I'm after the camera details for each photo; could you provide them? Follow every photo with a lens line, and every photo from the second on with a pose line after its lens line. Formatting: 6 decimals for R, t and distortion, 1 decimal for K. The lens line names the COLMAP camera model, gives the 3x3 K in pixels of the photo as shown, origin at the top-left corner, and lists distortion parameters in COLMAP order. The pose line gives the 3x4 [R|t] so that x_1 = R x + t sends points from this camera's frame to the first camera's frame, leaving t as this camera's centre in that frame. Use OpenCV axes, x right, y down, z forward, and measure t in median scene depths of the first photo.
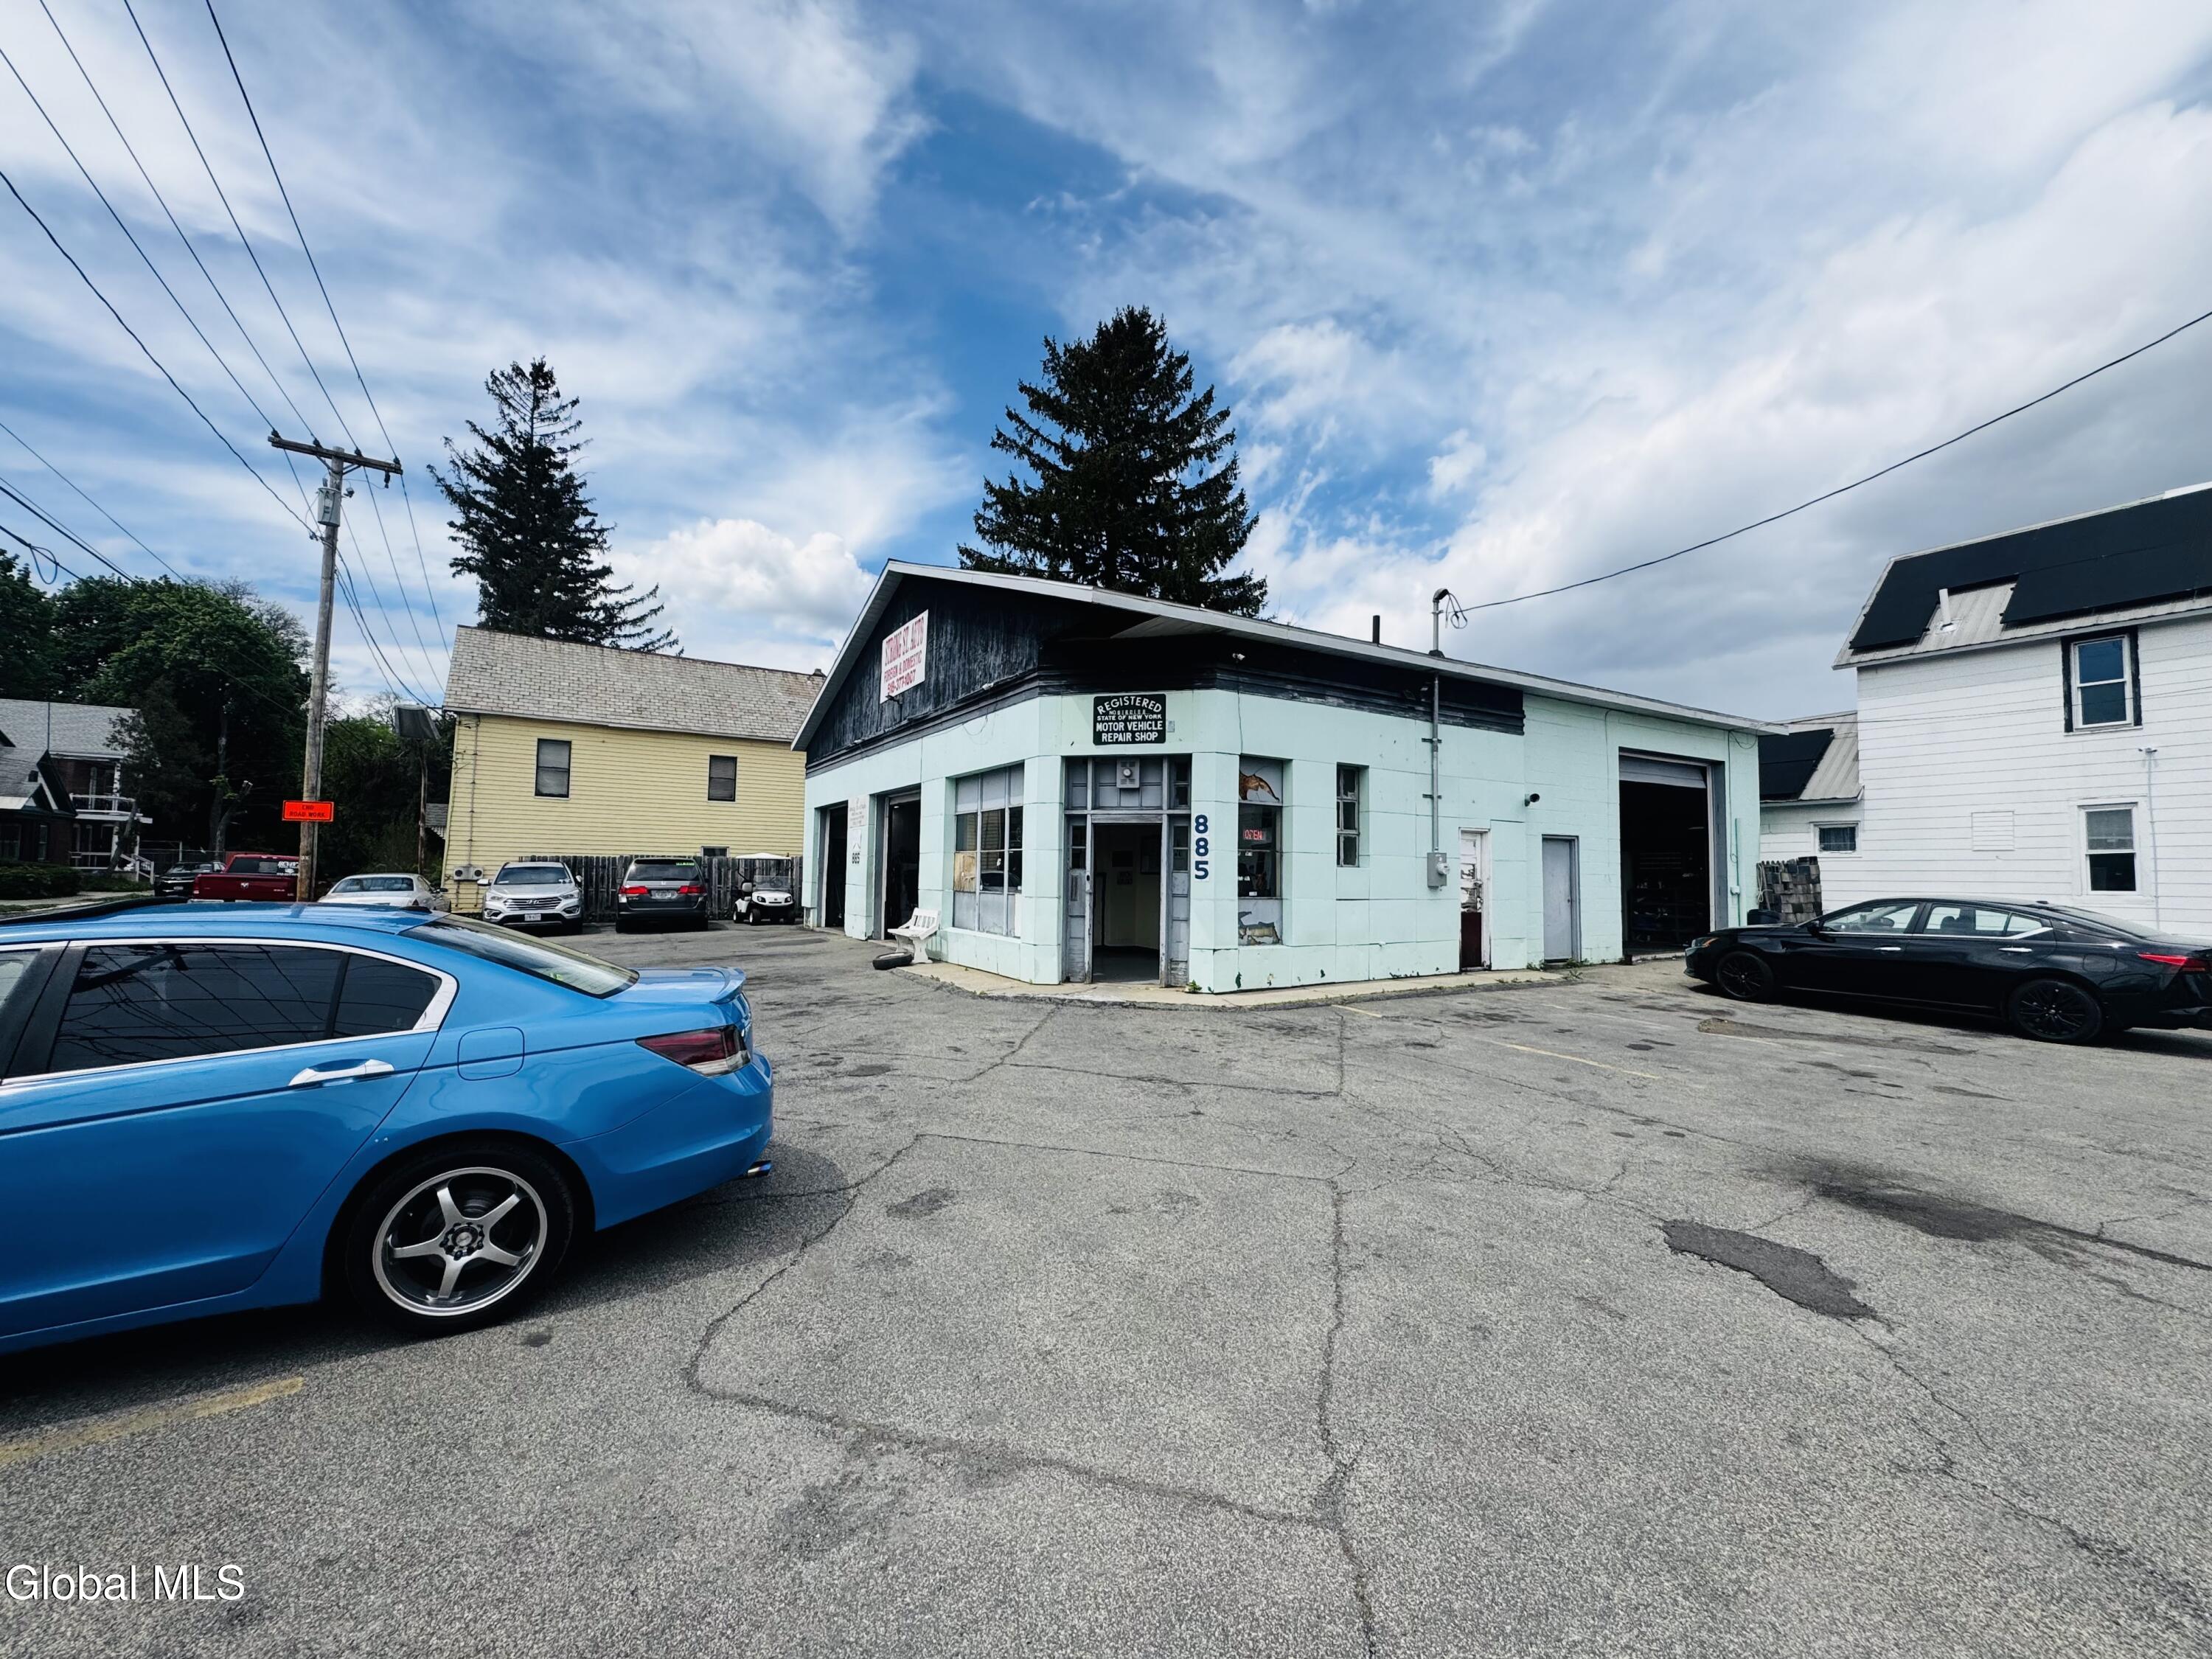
lens RADIAL K [[891.6, 0, 1106.0], [0, 891.6, 829.5], [0, 0, 1]] dist [-0.001164, 0.000227]
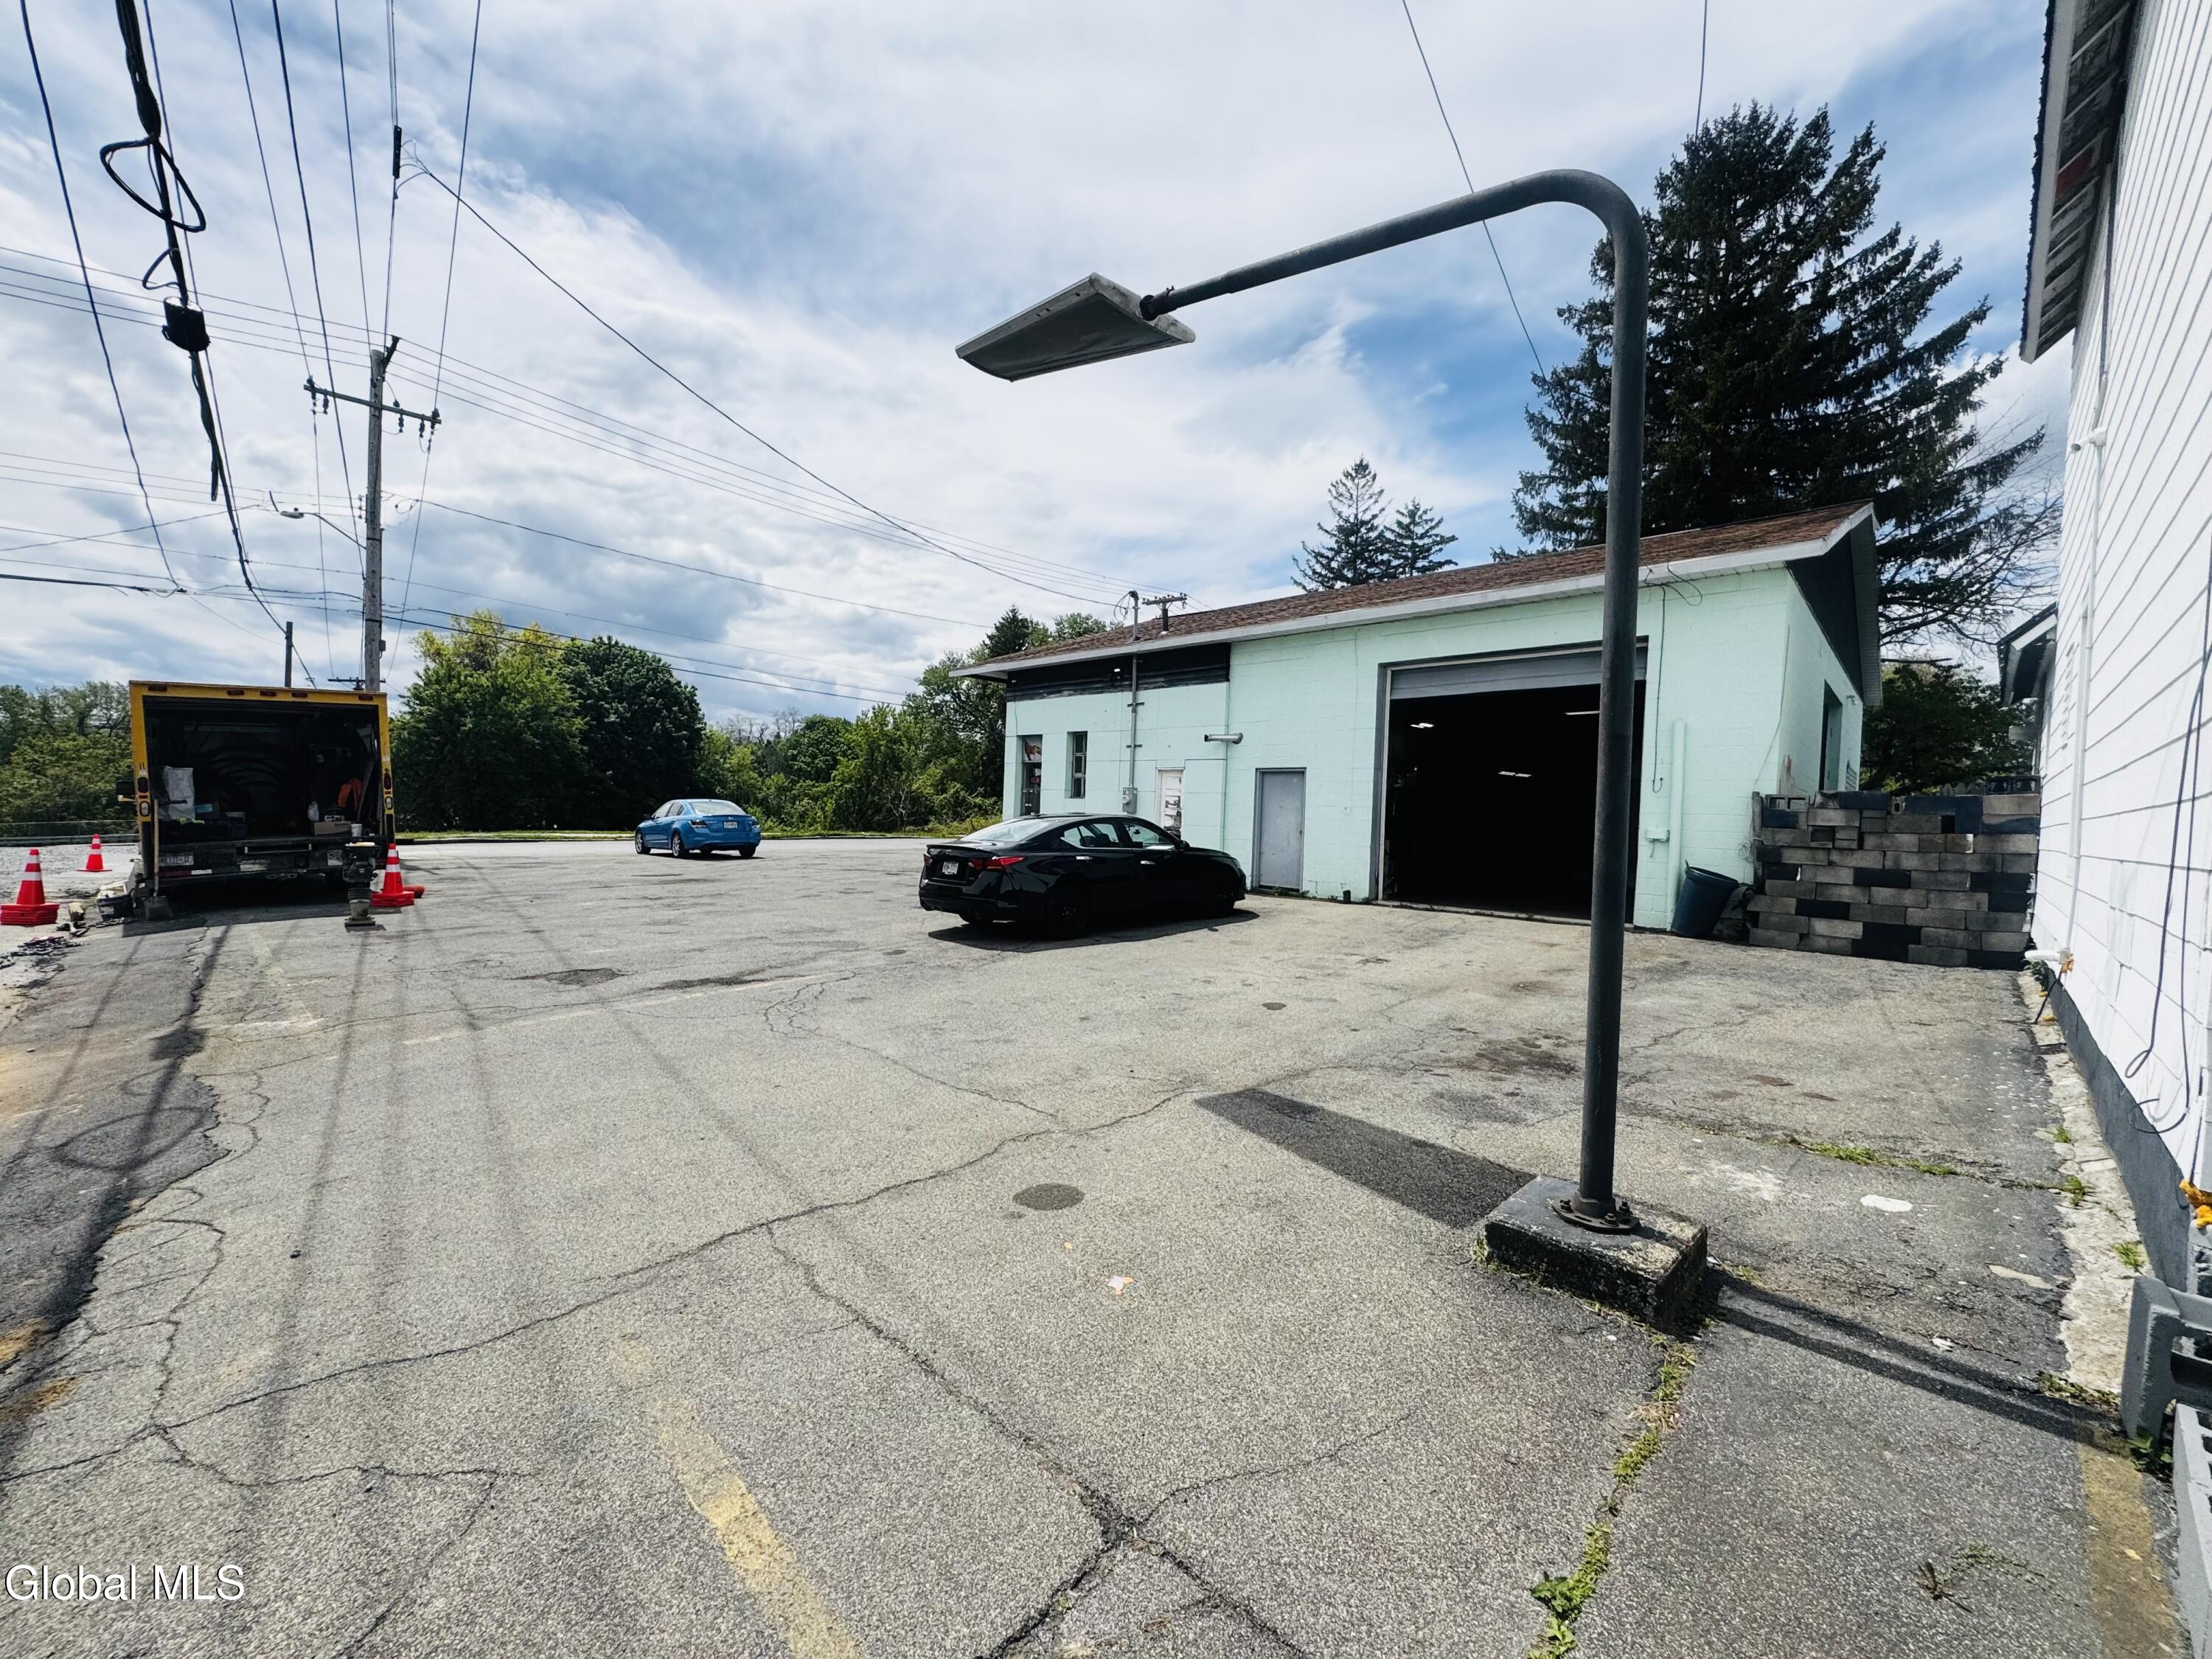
lens RADIAL K [[891.6, 0, 1106.0], [0, 891.6, 829.5], [0, 0, 1]] dist [-0.001164, 0.000227]
pose [[0.248911, 0.015311, -0.968405, 1.662914], [0.017515, 0.999640, 0.020307, 0.061079], [0.968368, -0.022017, 0.248554, 0.619892]]
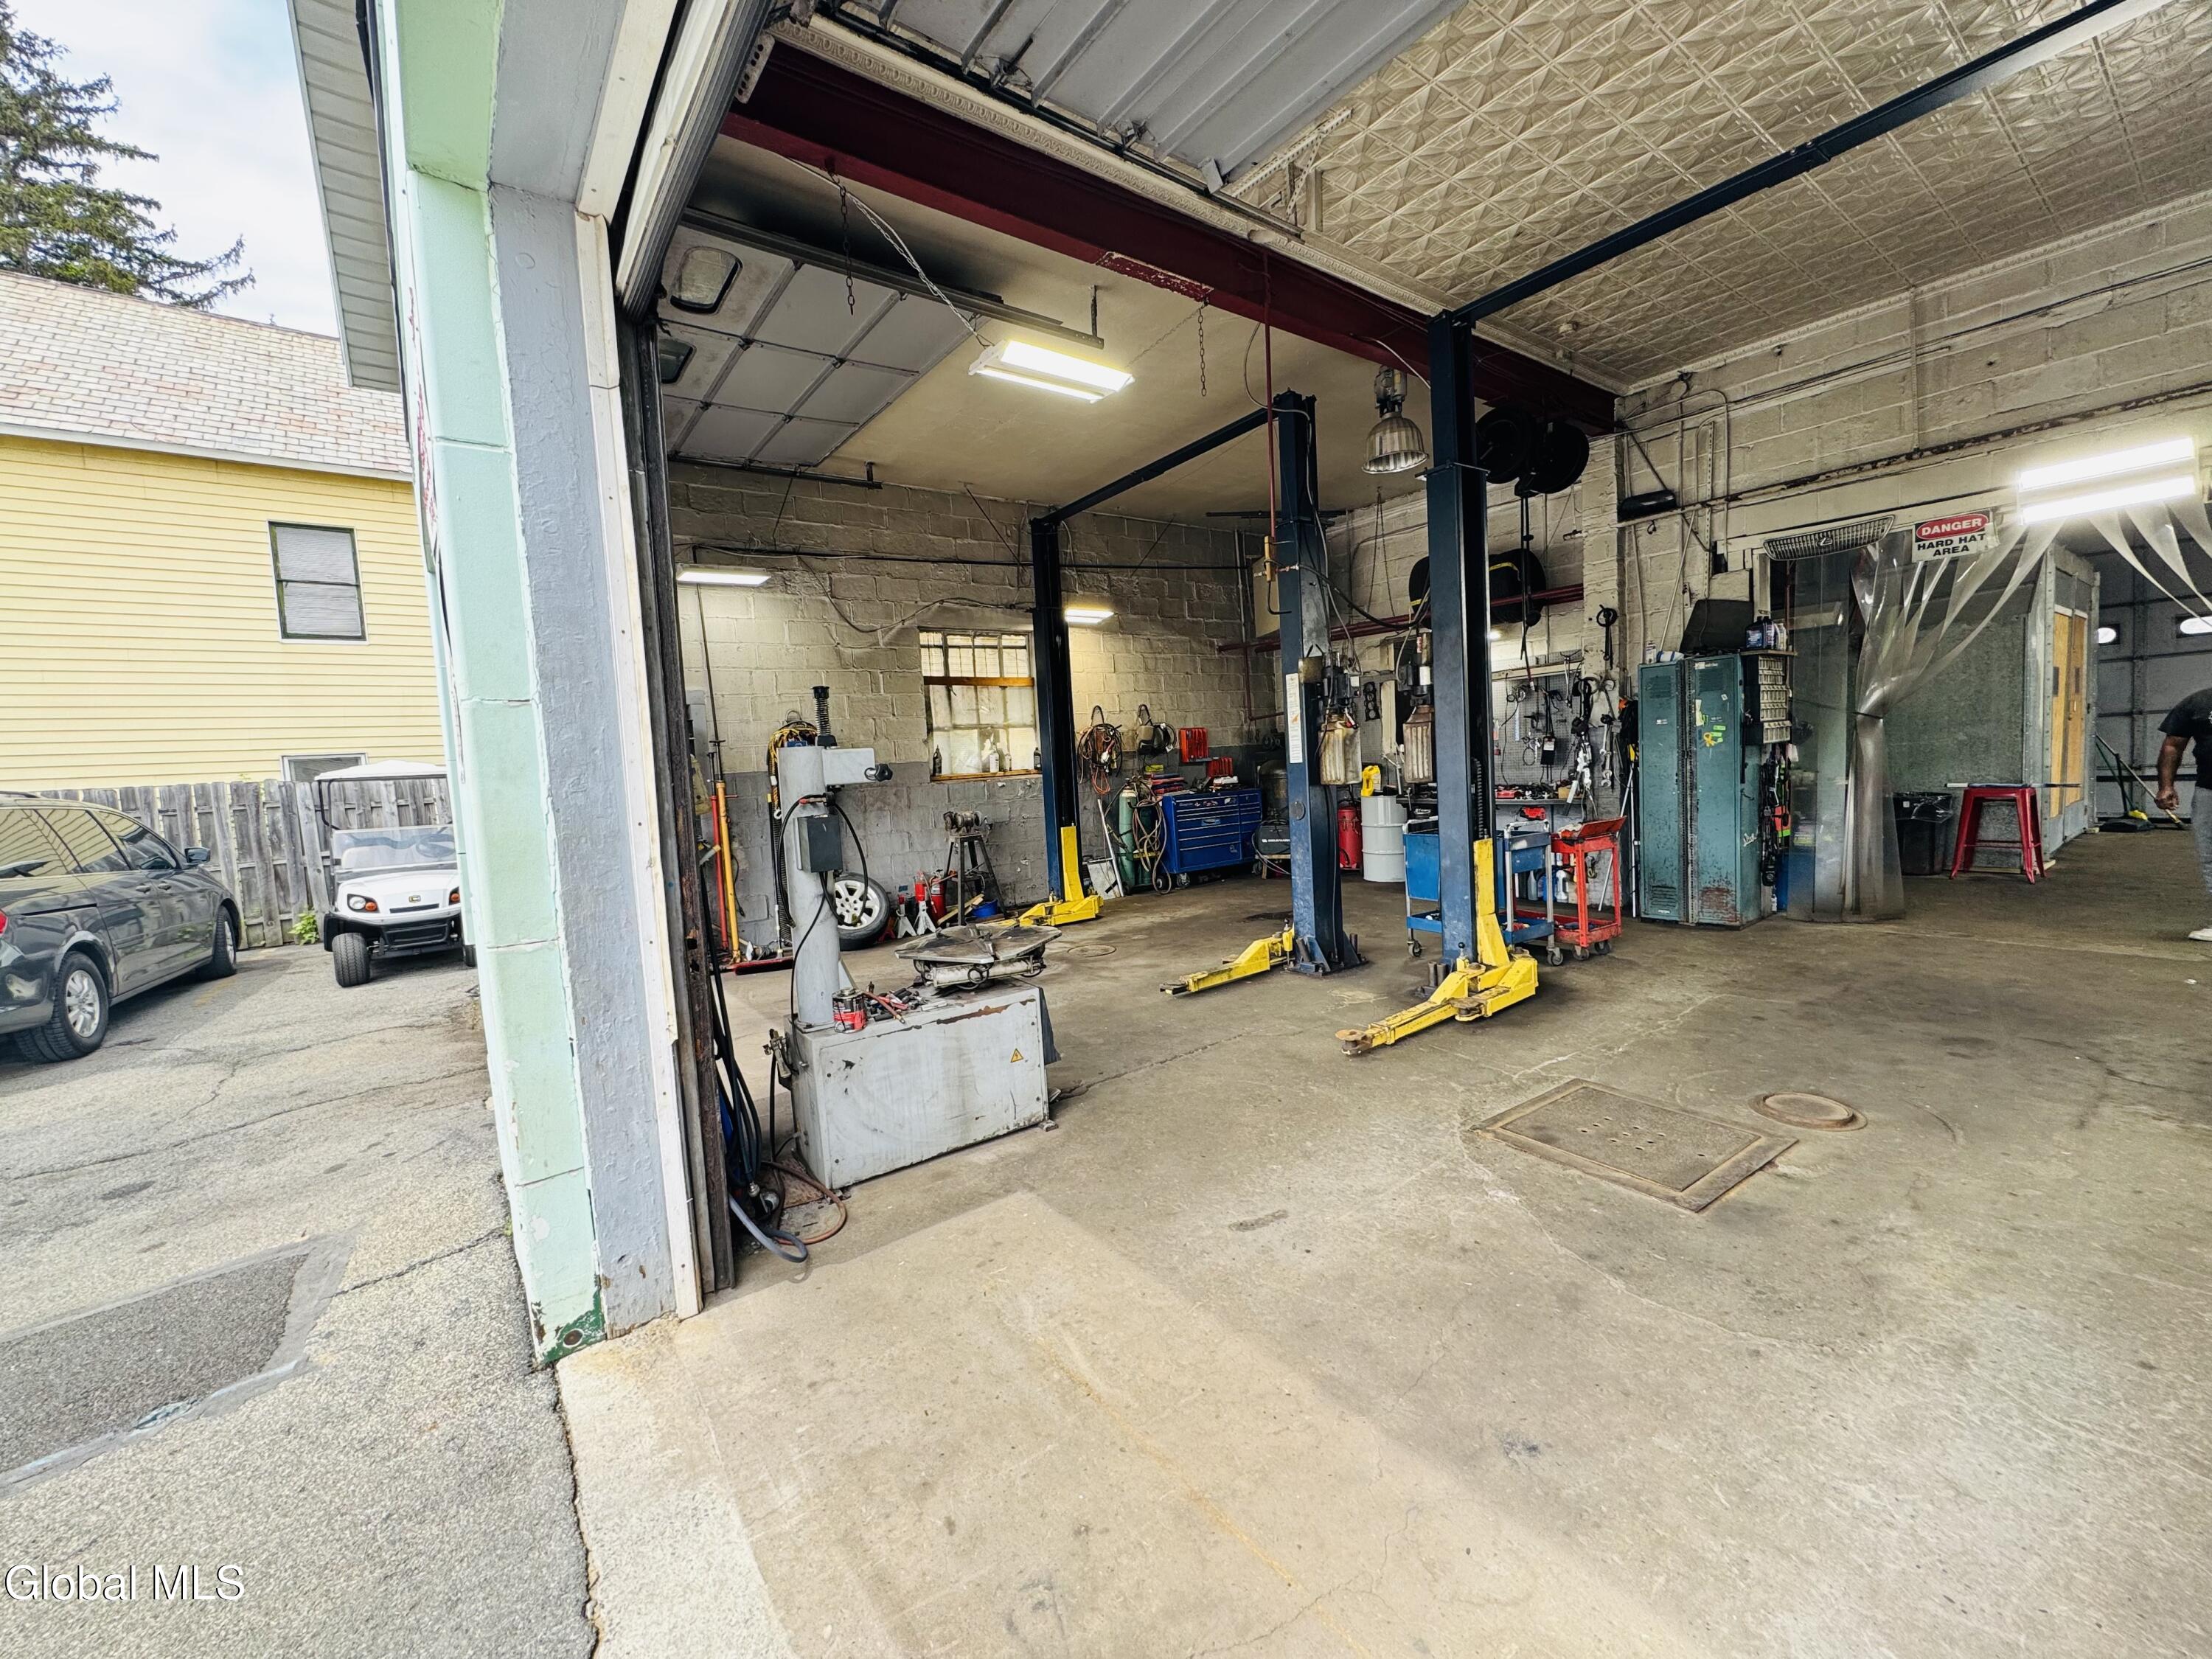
lens RADIAL K [[891.6, 0, 1106.0], [0, 891.6, 829.5], [0, 0, 1]] dist [-0.001164, 0.000227]
pose [[0.993428, -0.070707, 0.090004, -0.261830], [0.059550, 0.990851, 0.121114, 0.054136], [-0.097744, -0.114958, 0.988550, 1.193092]]
